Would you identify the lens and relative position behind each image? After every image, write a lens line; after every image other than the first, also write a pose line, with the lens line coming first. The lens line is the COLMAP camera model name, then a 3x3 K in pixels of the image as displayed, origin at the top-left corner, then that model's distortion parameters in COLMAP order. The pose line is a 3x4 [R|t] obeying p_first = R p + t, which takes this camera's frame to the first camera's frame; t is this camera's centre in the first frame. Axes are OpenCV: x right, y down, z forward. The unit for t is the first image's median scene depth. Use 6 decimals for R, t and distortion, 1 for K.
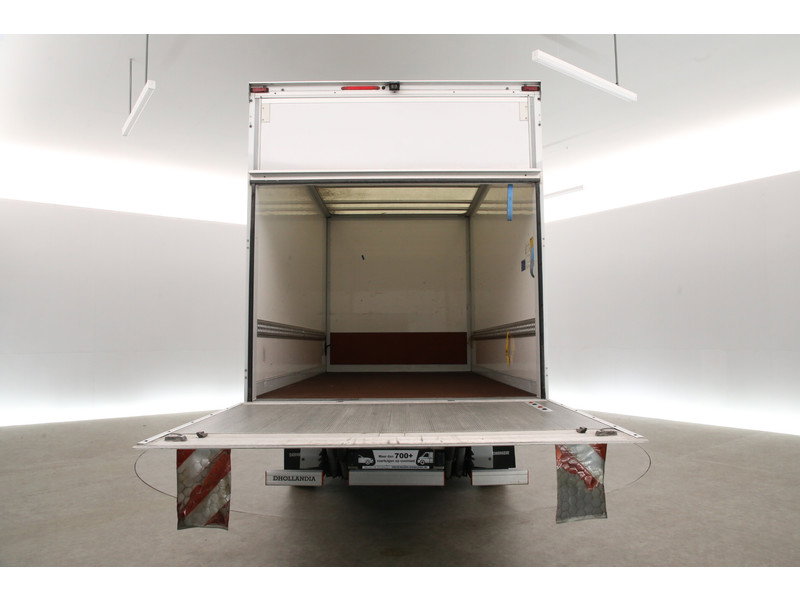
lens RADIAL K [[563.3, 0, 399.2], [0, 563.3, 303.2], [0, 0, 1]] dist [-0.032395, 0.009918]
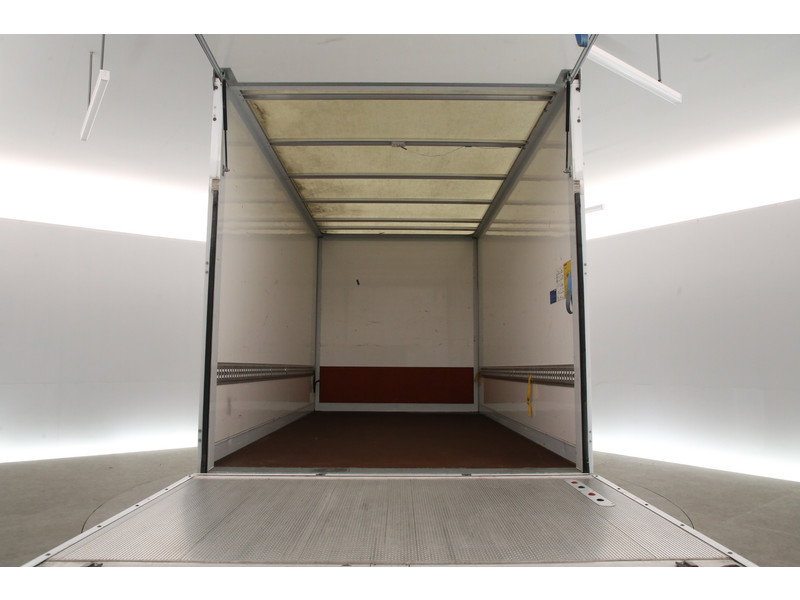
lens RADIAL K [[563.3, 0, 395.1], [0, 563.3, 301.3], [0, 0, 1]] dist [-0.032395, 0.009918]
pose [[0.999945, 0.010214, -0.002475, -0.004178], [-0.010311, 0.999016, -0.043142, -0.022088], [0.002032, 0.043165, 0.999066, 0.183657]]
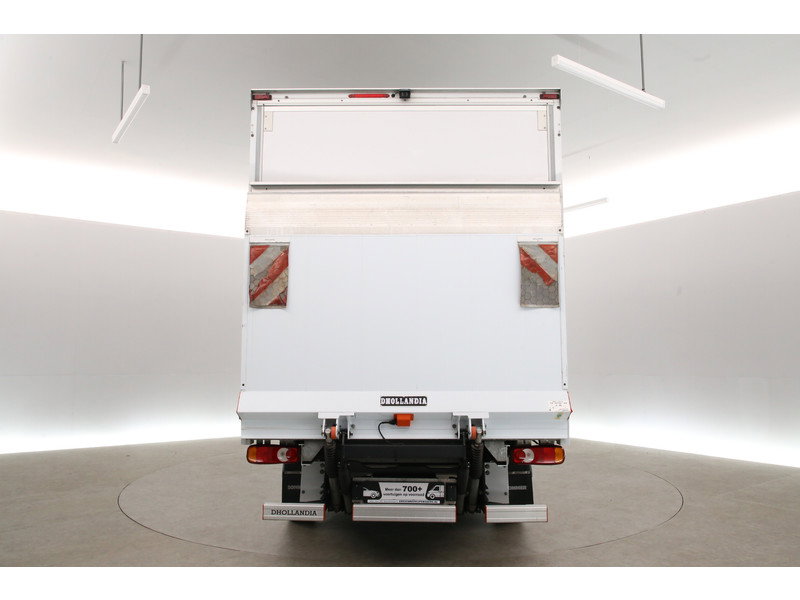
lens RADIAL K [[616.2, 0, 399.7], [0, 616.2, 303.0], [0, 0, 1]] dist [0.001955, 0.004914]
pose [[0.999936, 0.006690, -0.009076, -0.004596], [-0.006997, 0.999389, -0.034235, 0.000451], [0.008841, 0.034297, 0.999373, -0.021599]]
